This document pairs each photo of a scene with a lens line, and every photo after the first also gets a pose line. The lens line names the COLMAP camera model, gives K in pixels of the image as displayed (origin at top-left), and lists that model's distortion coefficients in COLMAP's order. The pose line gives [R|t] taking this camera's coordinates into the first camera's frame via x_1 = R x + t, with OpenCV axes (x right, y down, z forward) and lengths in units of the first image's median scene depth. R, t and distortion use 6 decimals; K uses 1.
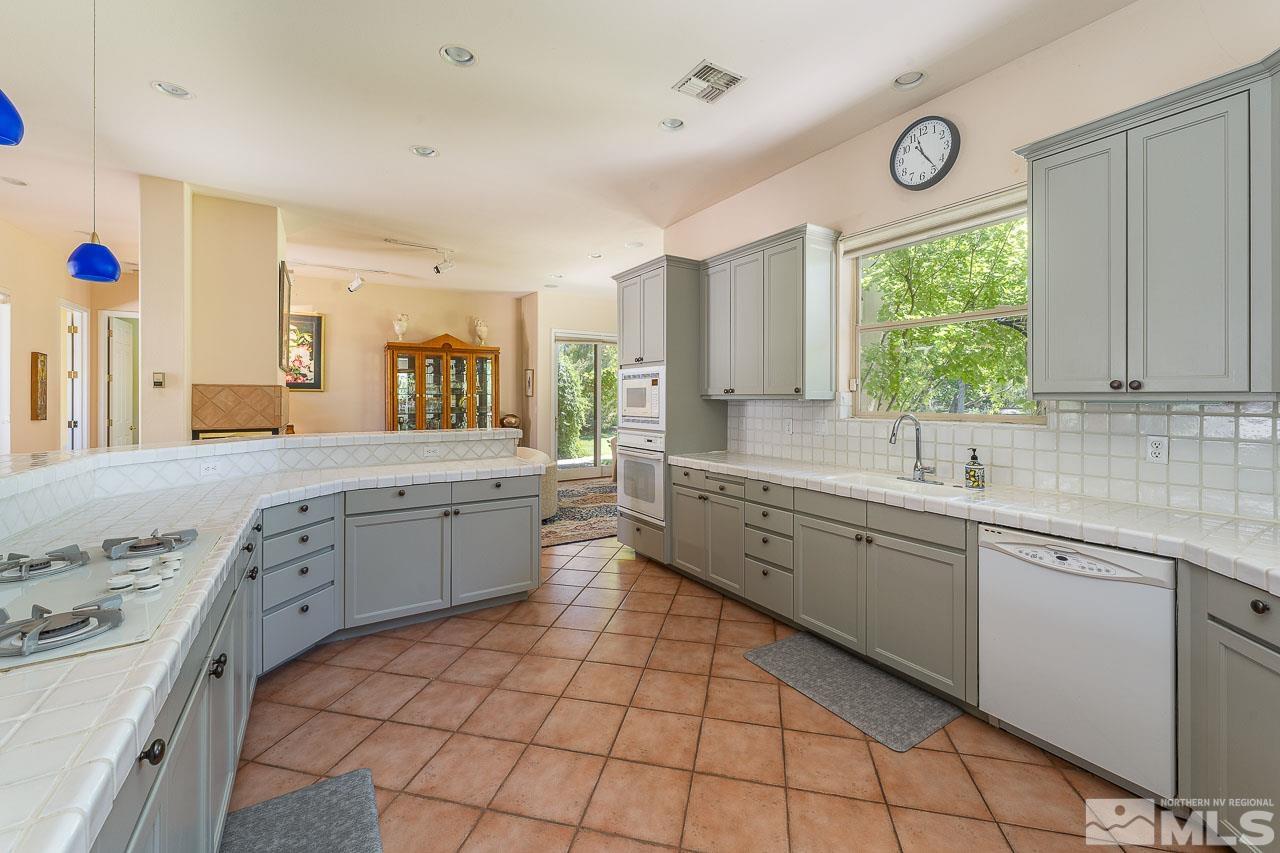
lens RADIAL K [[512.2, 0, 640.7], [0, 512.2, 397.0], [0, 0, 1]] dist [-0.001512, 0.000002]
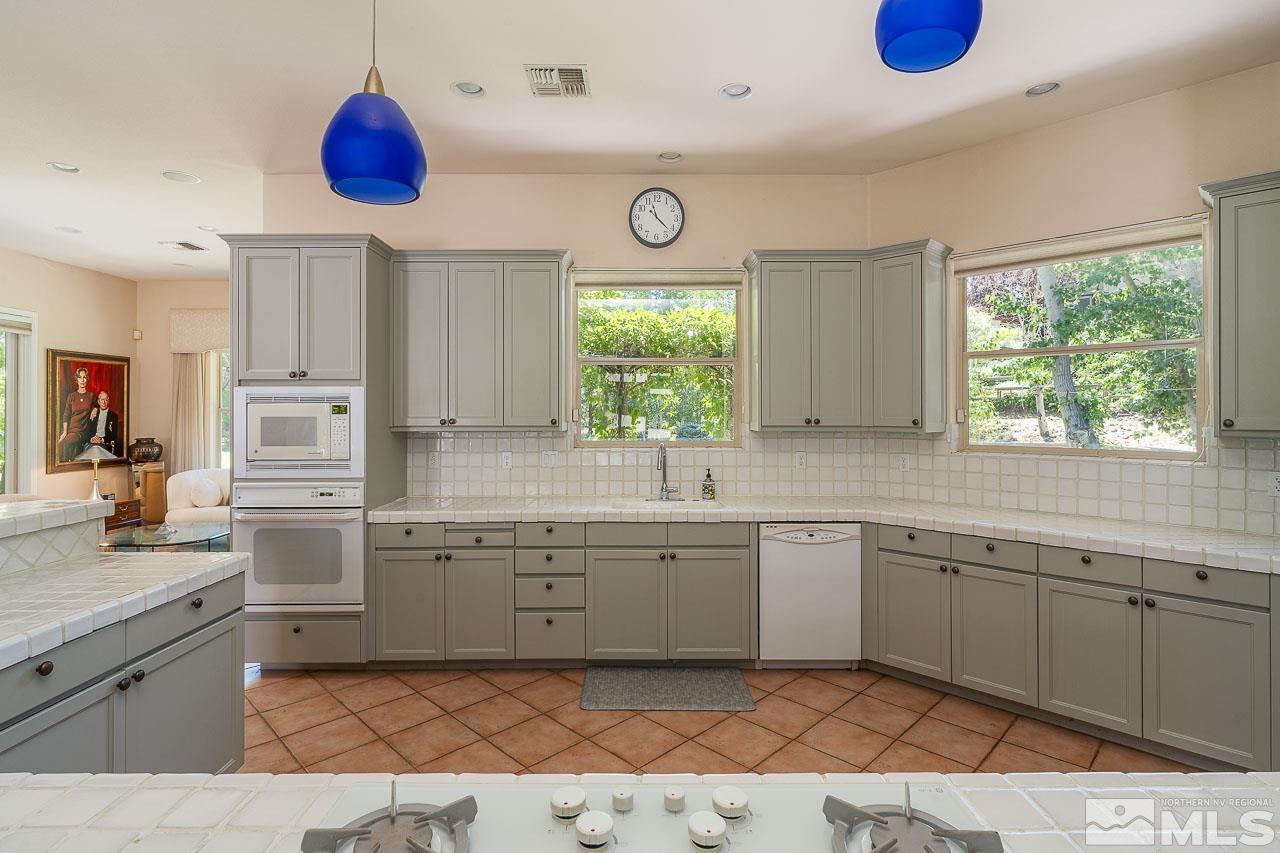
lens RADIAL K [[619.8, 0, 642.3], [0, 619.8, 412.7], [0, 0, 1]] dist [0.003336, 0.001008]
pose [[0.532366, 0.001580, 0.846513, -0.635287], [0.000403, 0.999998, -0.002120, -0.030305], [-0.846514, 0.001470, 0.532365, 0.273469]]
